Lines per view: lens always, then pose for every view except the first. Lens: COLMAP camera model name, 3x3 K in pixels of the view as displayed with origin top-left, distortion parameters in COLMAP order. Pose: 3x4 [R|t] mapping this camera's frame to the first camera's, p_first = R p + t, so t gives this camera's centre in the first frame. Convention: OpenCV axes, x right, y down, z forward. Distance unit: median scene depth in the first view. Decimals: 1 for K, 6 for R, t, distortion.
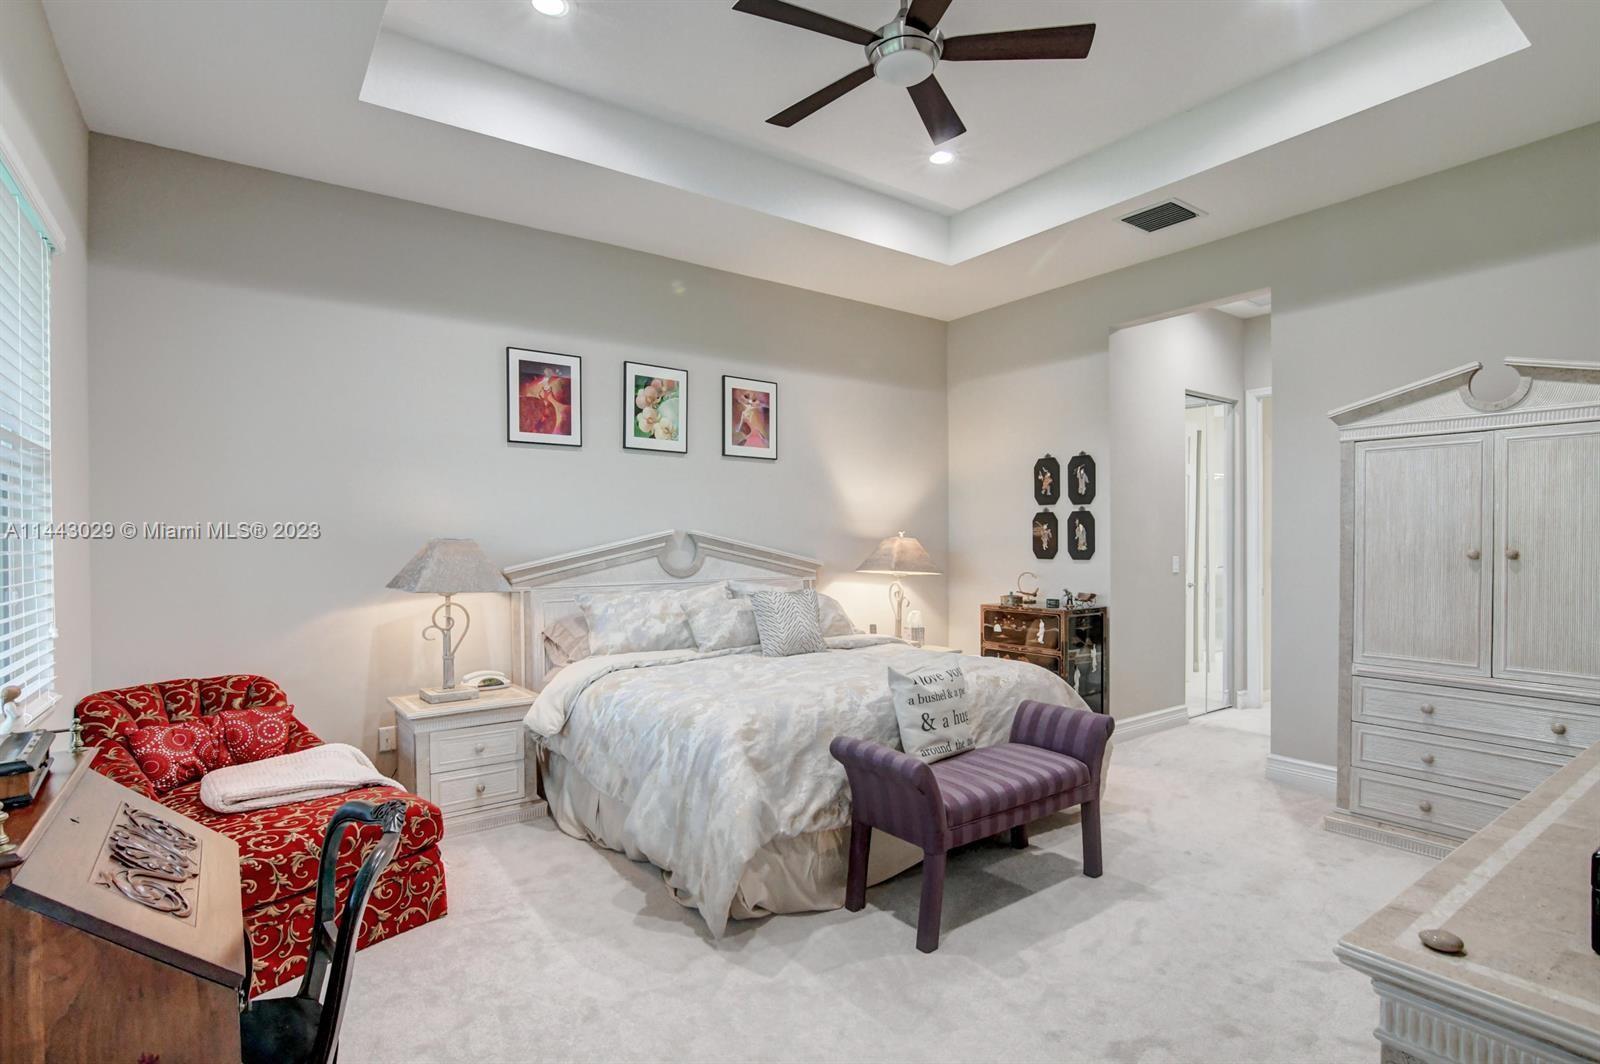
lens RADIAL K [[783.6, 0, 794.2], [0, 783.6, 537.7], [0, 0, 1]] dist [-0.028531, 0.007498]
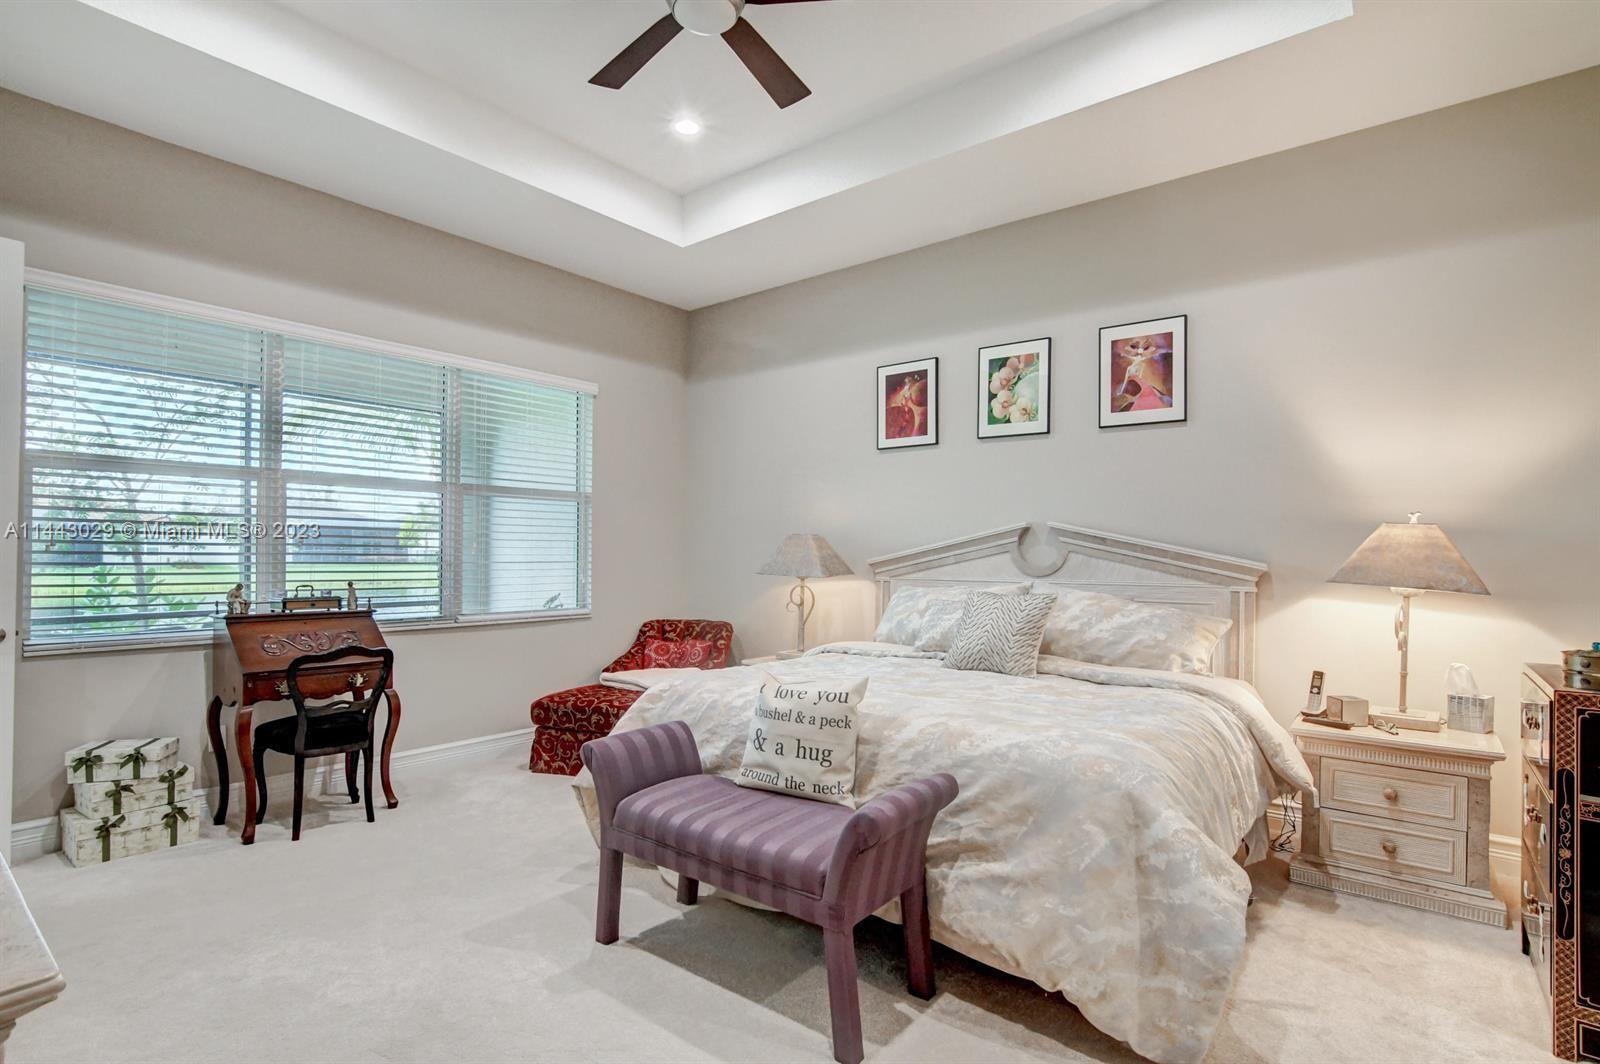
lens RADIAL K [[783.6, 0, 793.1], [0, 783.6, 535.1], [0, 0, 1]] dist [-0.028531, 0.007498]
pose [[0.266043, -0.015096, -0.963843, 0.648154], [-0.000223, 0.999876, -0.015722, 0.018989], [0.963961, 0.004397, 0.266007, 0.528174]]
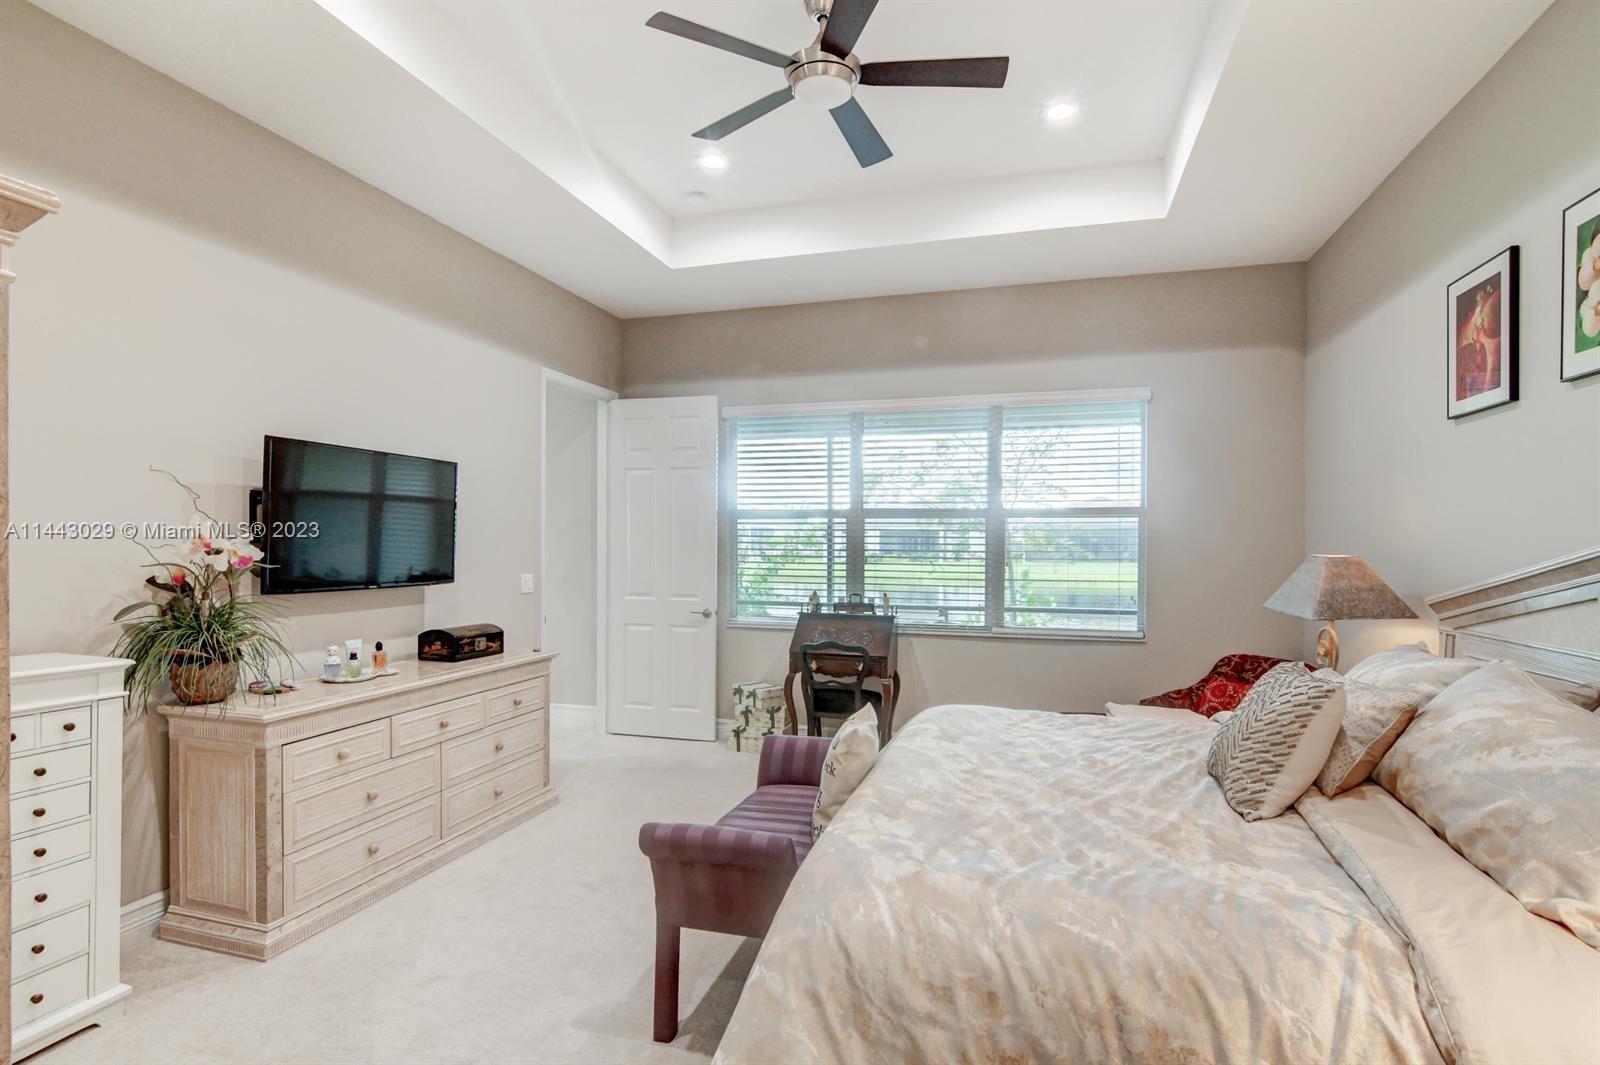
lens RADIAL K [[783.6, 0, 801.2], [0, 783.6, 541.6], [0, 0, 1]] dist [-0.028531, 0.007498]
pose [[-0.789309, -0.003114, -0.613989, 0.481207], [0.002186, 0.999967, -0.007881, -0.007962], [0.613993, -0.007563, -0.789275, 1.092143]]
